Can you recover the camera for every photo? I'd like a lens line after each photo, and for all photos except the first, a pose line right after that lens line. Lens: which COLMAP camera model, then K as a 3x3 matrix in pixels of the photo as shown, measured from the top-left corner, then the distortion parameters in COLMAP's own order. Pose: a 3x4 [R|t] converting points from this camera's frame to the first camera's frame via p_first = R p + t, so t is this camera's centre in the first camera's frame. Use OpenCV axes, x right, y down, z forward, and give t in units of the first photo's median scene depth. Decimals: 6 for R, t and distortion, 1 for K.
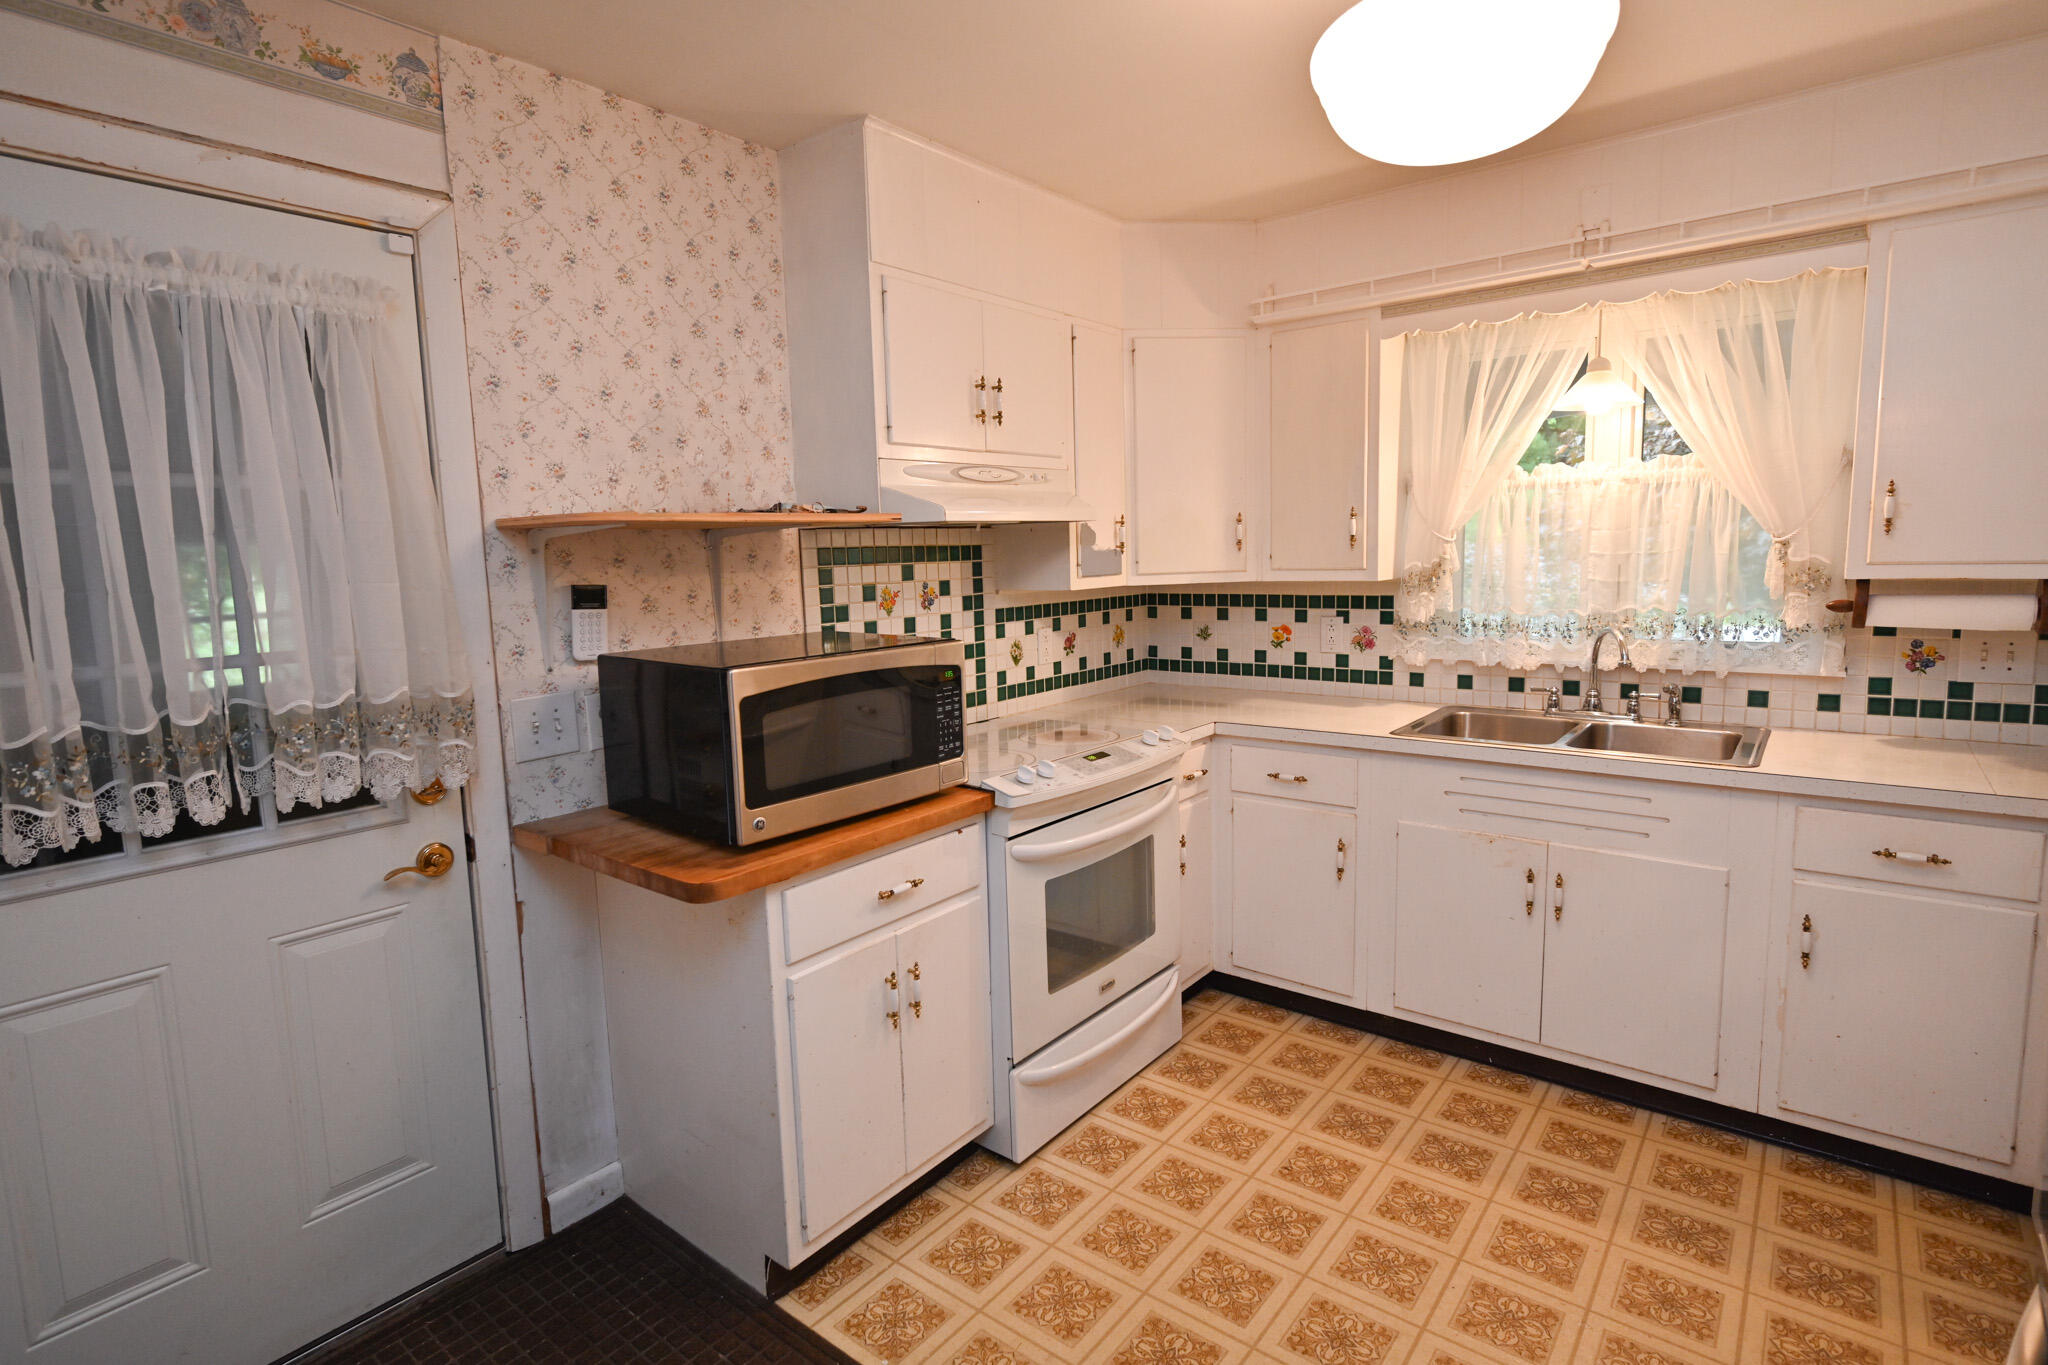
lens RADIAL K [[1010.1, 0, 1022.1], [0, 1010.1, 678.9], [0, 0, 1]] dist [-0.003777, 0.000399]
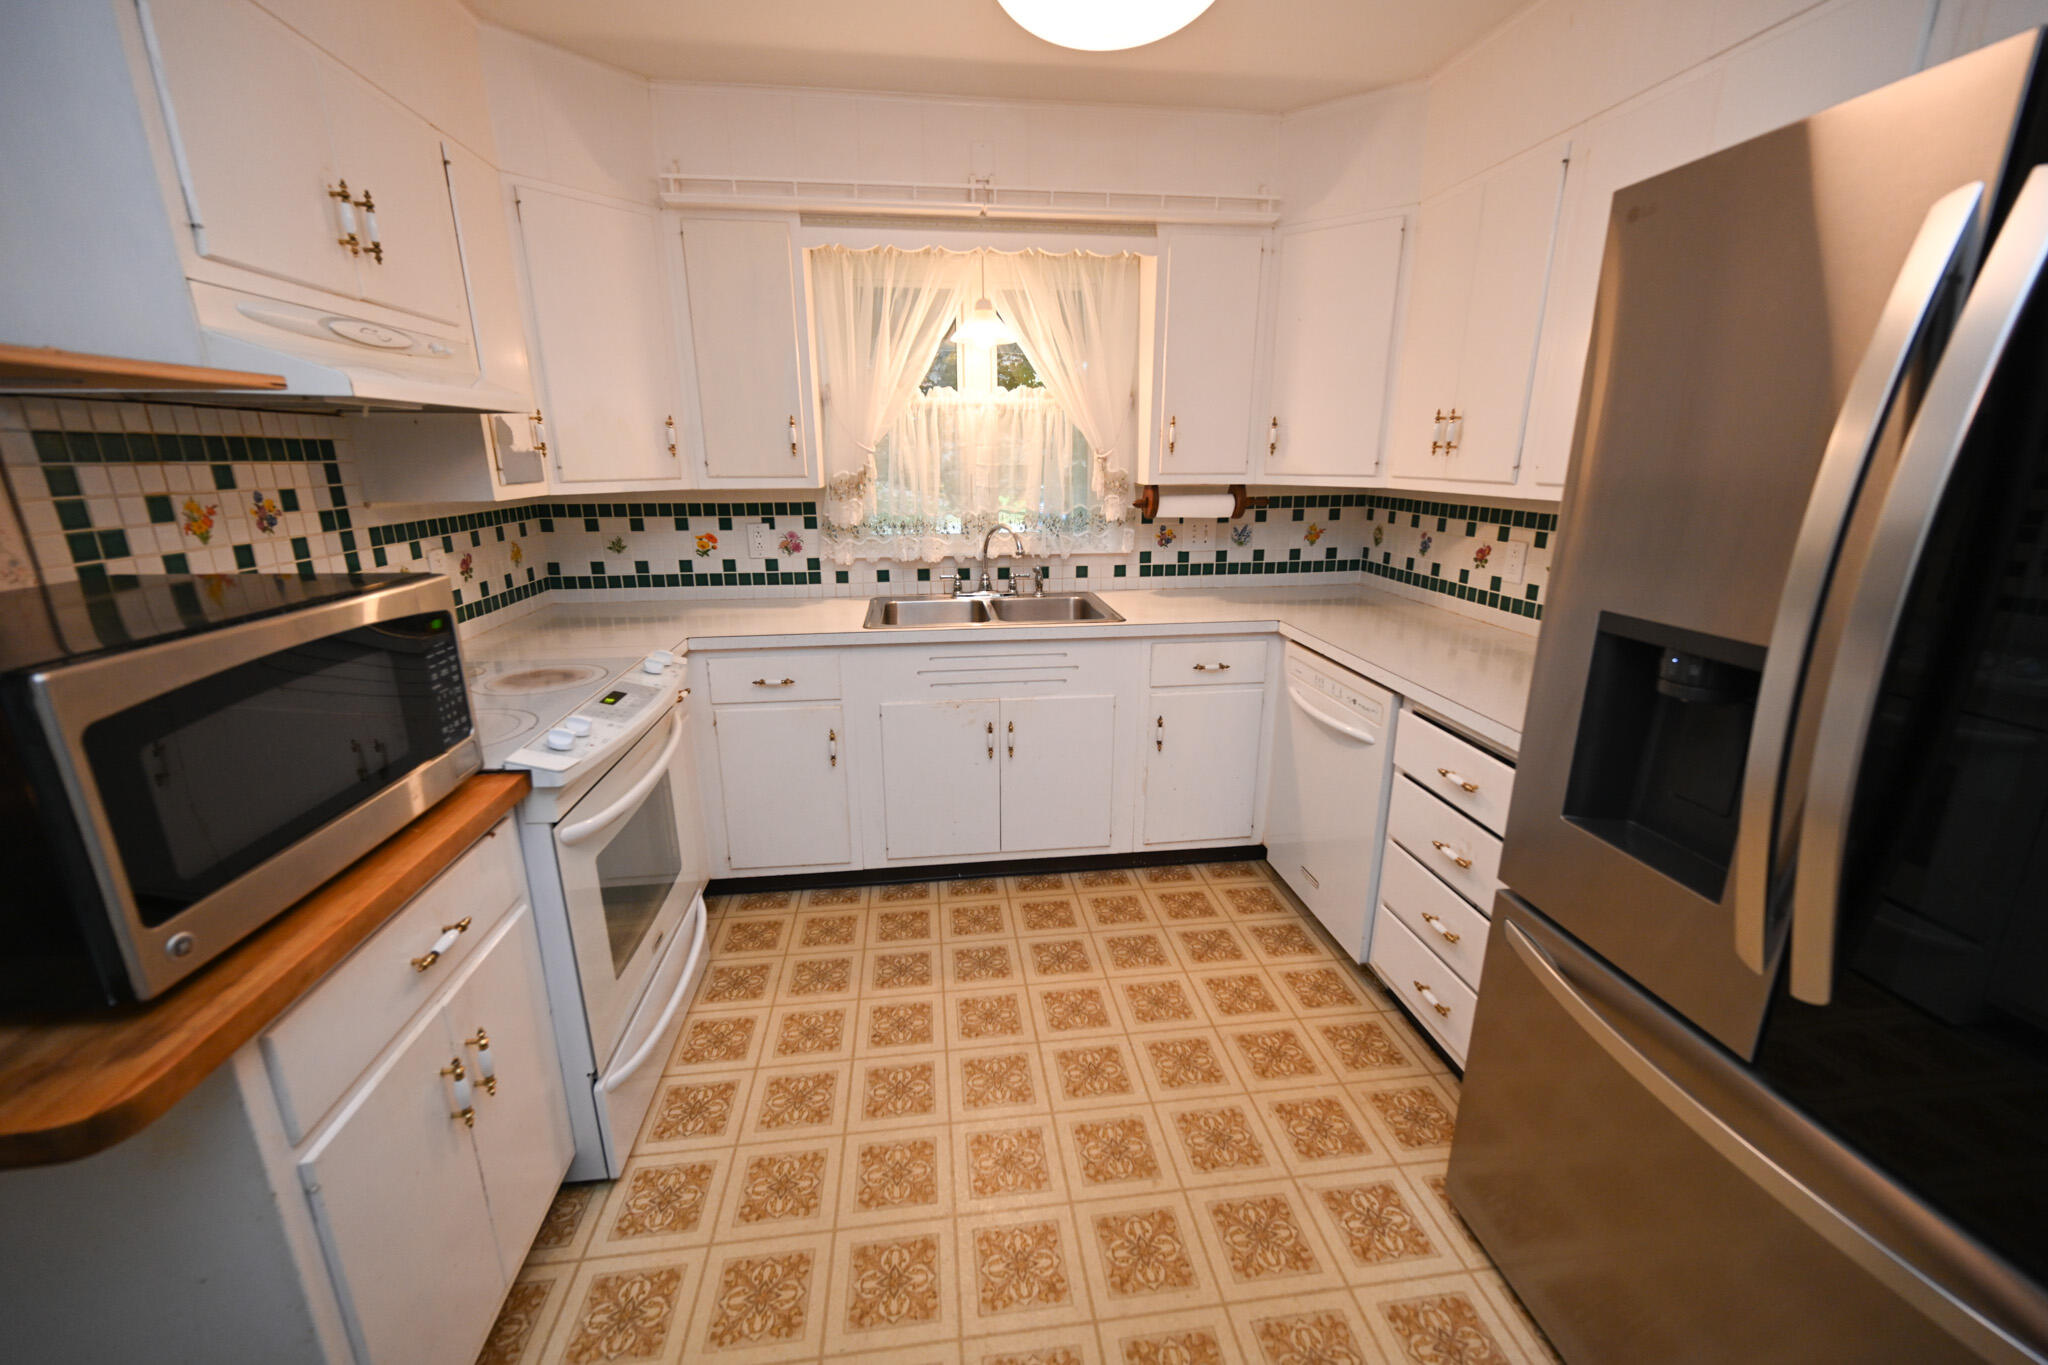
lens RADIAL K [[808.4, 0, 1025.2], [0, 808.4, 684.2], [0, 0, 1]] dist [-0.001343, 0.000090]
pose [[0.694457, -0.172369, 0.698583, -0.155282], [0.074997, 0.982934, 0.167977, -0.022928], [-0.715615, -0.064261, 0.695533, 0.267755]]
